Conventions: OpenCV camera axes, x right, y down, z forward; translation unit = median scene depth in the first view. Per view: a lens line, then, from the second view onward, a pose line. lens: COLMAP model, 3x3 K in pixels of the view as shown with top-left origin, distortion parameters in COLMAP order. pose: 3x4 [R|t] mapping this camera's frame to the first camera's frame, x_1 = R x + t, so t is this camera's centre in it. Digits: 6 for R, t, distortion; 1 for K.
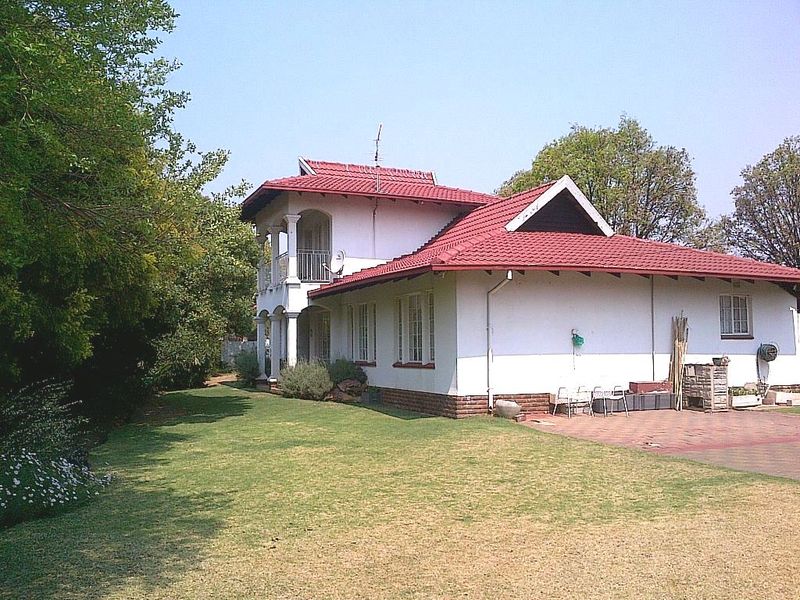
lens RADIAL K [[725.1, 0, 401.0], [0, 725.1, 301.7], [0, 0, 1]] dist [-0.014985, 0.000000]
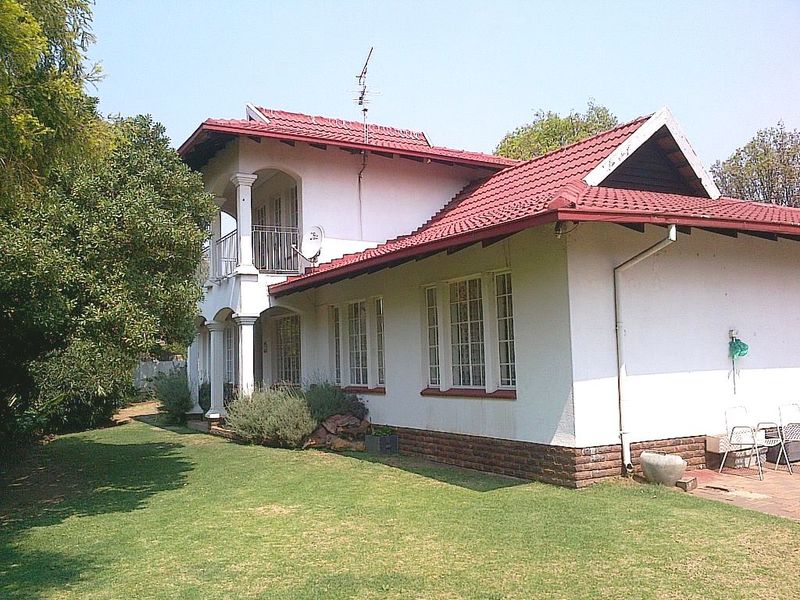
lens RADIAL K [[725.1, 0, 398.3], [0, 725.1, 298.8], [0, 0, 1]] dist [-0.014985, 0.000000]
pose [[0.993242, -0.010909, 0.115544, -0.094390], [0.014003, 0.999564, -0.026000, 0.019137], [-0.115210, 0.027442, 0.992962, 0.334579]]
